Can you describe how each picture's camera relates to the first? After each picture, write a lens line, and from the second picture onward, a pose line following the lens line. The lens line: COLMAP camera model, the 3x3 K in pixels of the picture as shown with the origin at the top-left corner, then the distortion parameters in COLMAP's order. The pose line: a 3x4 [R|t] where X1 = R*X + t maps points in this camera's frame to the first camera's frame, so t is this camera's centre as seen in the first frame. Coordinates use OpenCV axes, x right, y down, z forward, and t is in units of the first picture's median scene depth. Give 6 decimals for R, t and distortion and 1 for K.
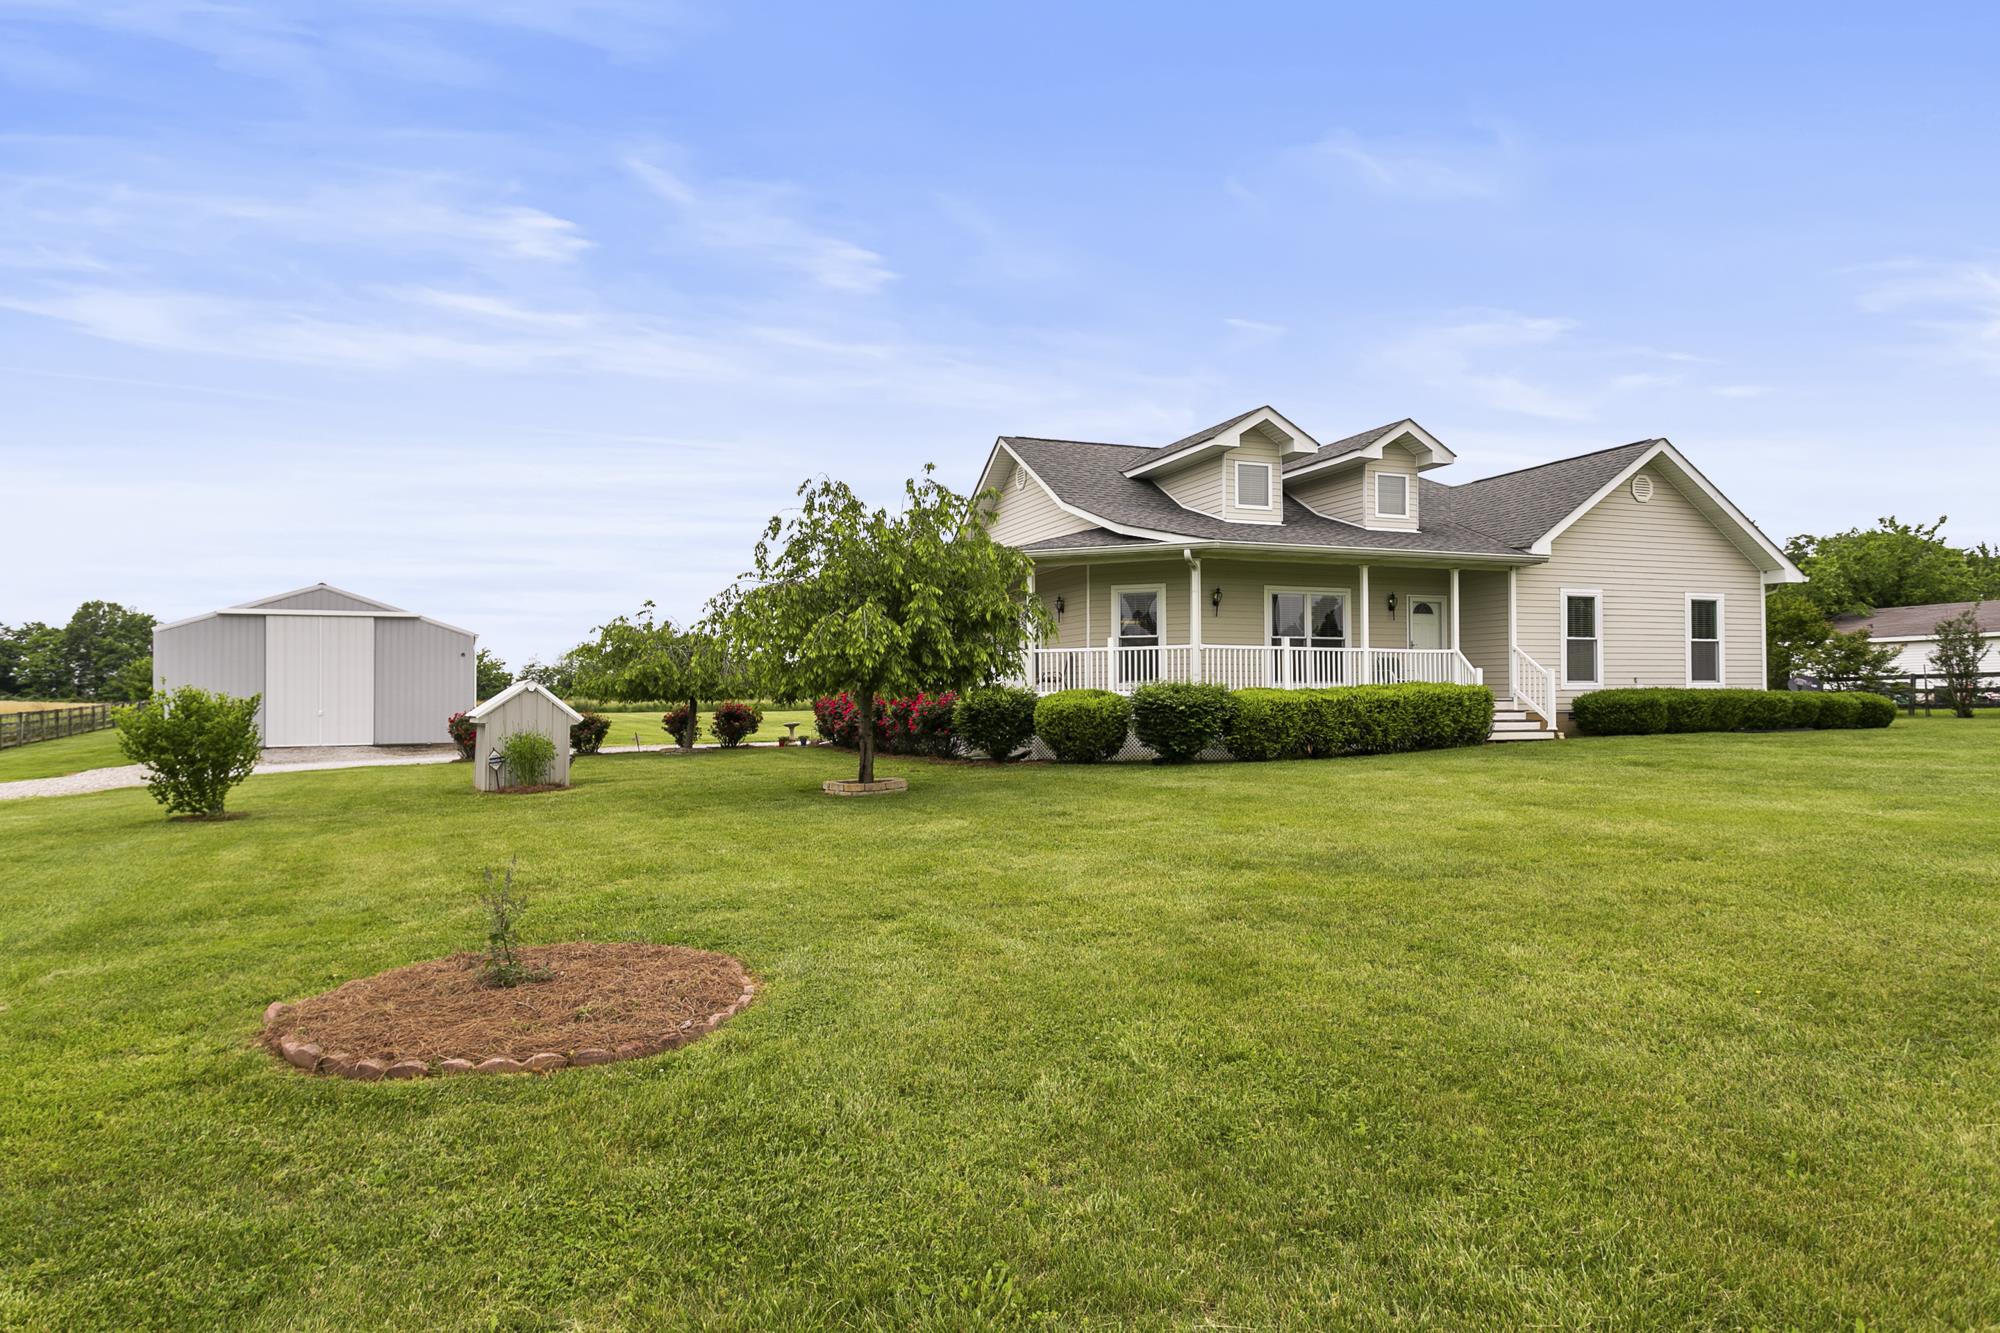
lens RADIAL K [[943.1, 0, 990.2], [0, 943.1, 667.6], [0, 0, 1]] dist [0.001829, 0.000348]
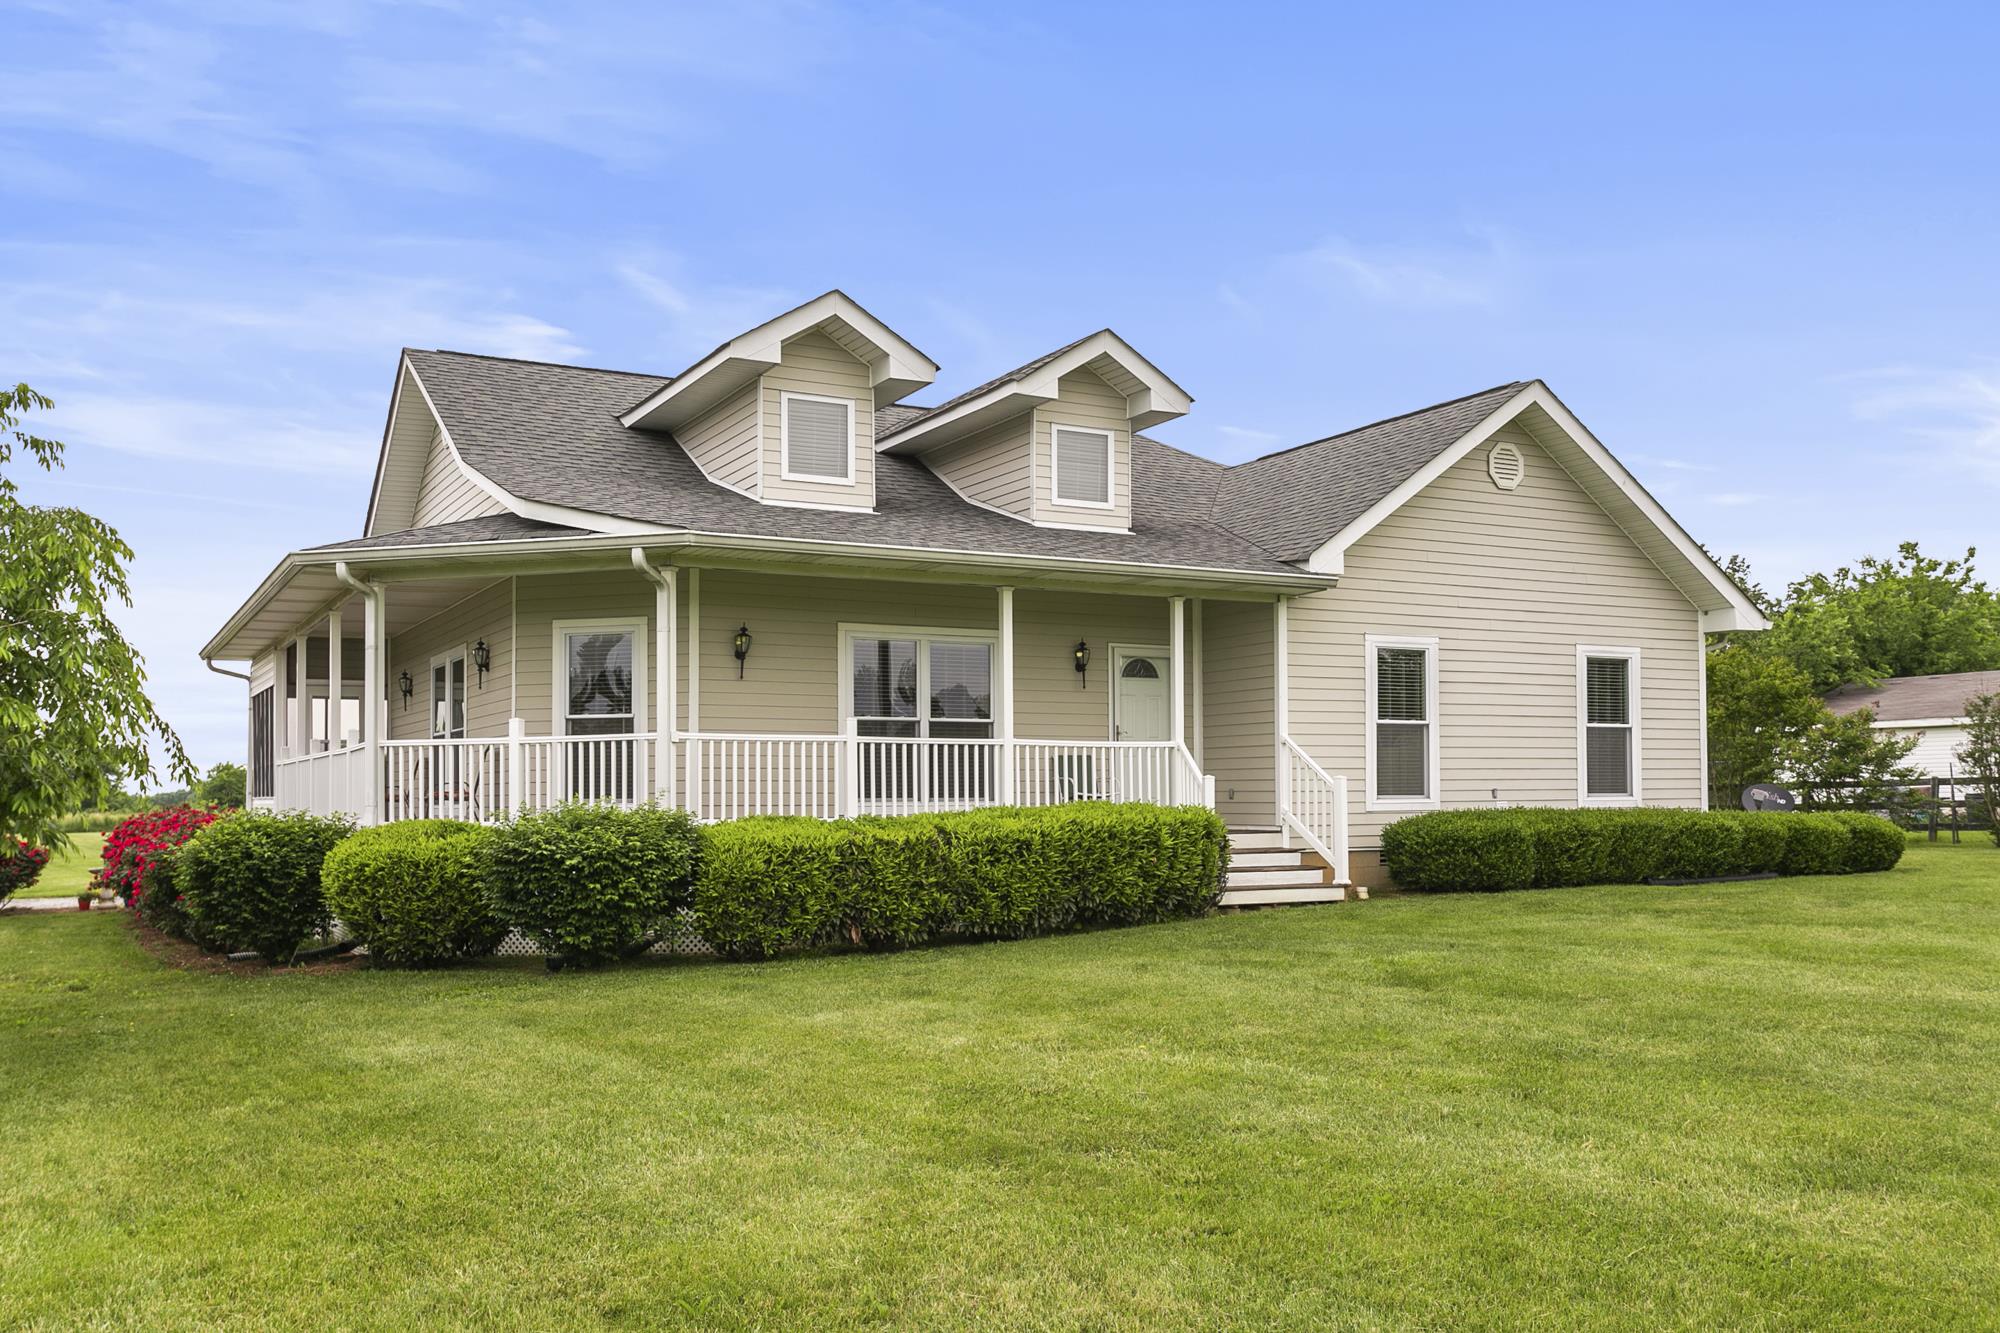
lens RADIAL K [[1193.5, 0, 1000.0], [0, 1193.5, 751.8], [0, 0, 1]] dist [0.001165, -0.000316]
pose [[0.995046, 0.000489, 0.099419, 0.310225], [-0.000436, 1.000000, -0.000558, -0.012256], [-0.099419, 0.000512, 0.995046, 0.300074]]
